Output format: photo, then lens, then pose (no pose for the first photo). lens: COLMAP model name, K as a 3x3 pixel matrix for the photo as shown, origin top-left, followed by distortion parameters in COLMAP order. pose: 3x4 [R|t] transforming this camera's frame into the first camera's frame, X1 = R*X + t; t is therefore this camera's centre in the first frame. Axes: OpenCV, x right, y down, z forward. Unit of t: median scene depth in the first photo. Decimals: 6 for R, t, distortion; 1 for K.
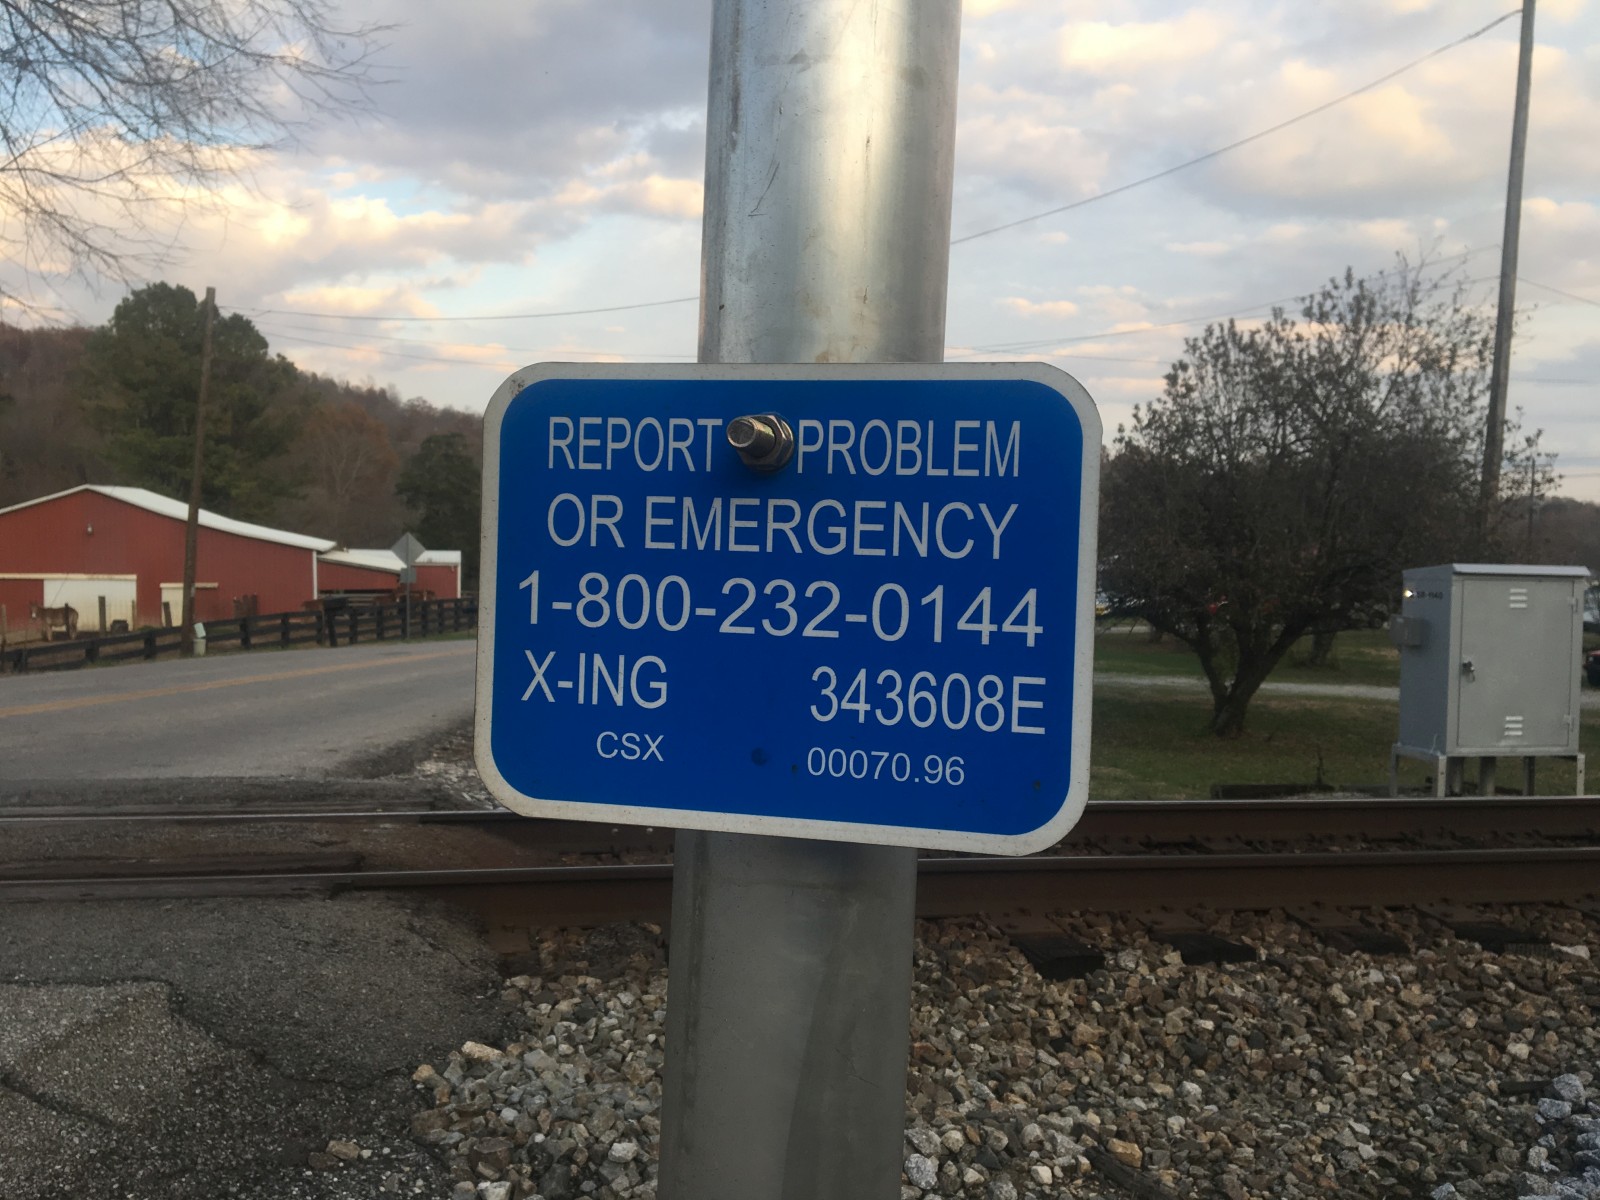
lens RADIAL K [[1337.3, 0, 794.2], [0, 1337.3, 562.5], [0, 0, 1]] dist [0.056154, -0.069357]
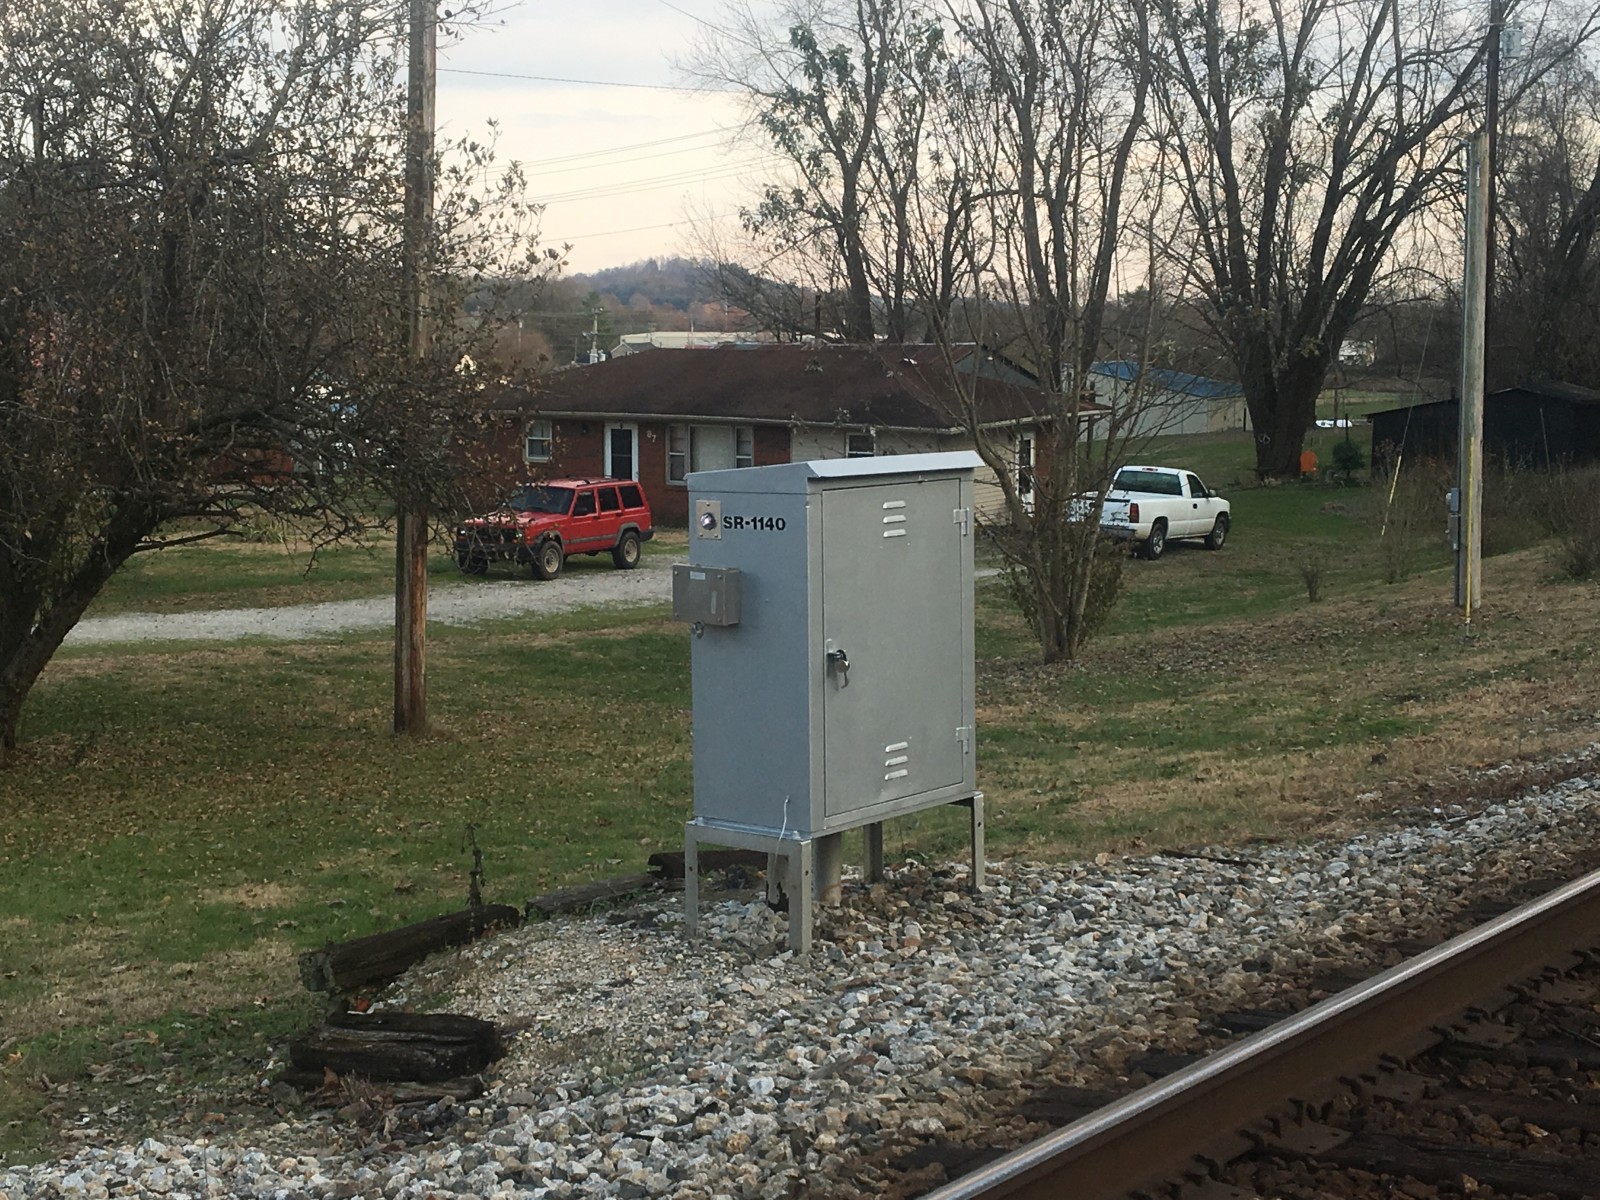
lens RADIAL K [[2439.5, 0, 810.9], [0, 2439.5, 585.8], [0, 0, 1]] dist [0.121982, 0.000000]
pose [[0.736361, -0.095485, 0.669817, -0.123836], [0.036574, 0.994162, 0.101513, -0.044525], [-0.675600, -0.050252, 0.735554, 0.324689]]
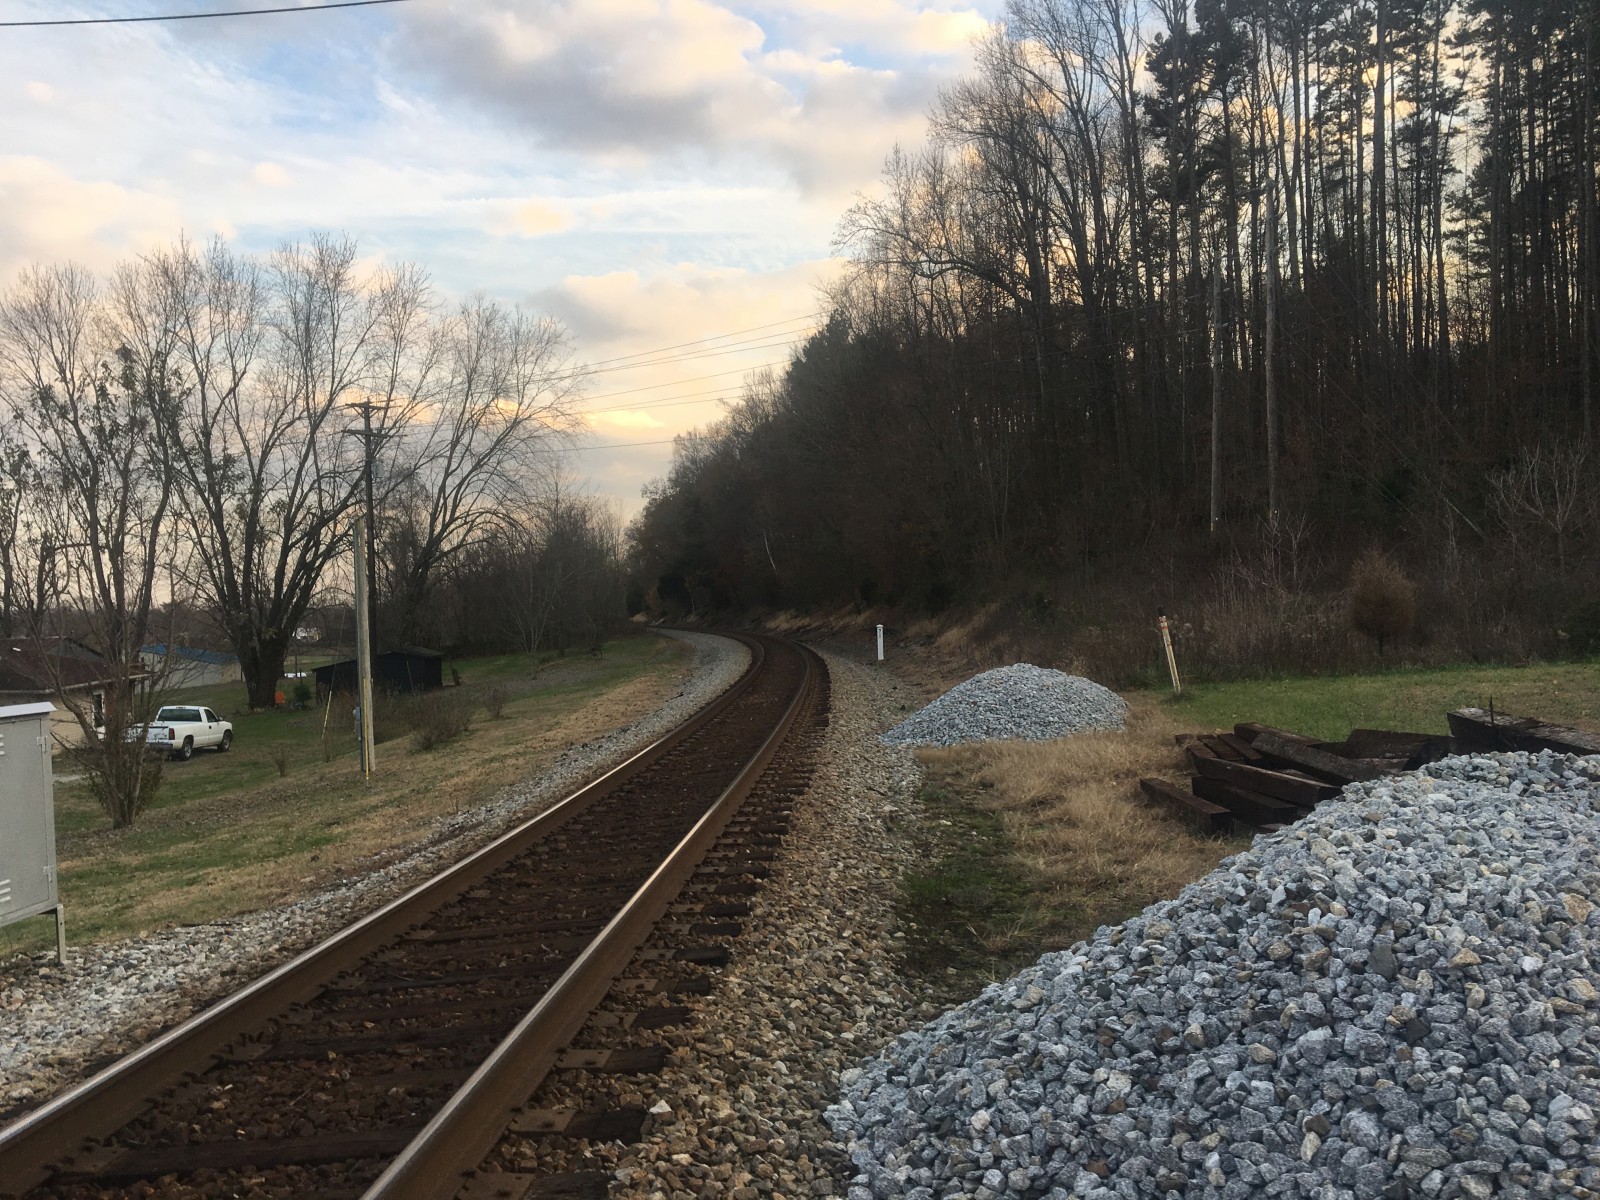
lens RADIAL K [[1337.3, 0, 767.3], [0, 1337.3, 608.6], [0, 0, 1]] dist [0.056154, -0.069357]
pose [[0.275479, -0.034223, 0.960698, -0.166438], [0.062355, 0.997898, 0.017668, -0.046493], [-0.959283, 0.055037, 0.277034, 0.271694]]
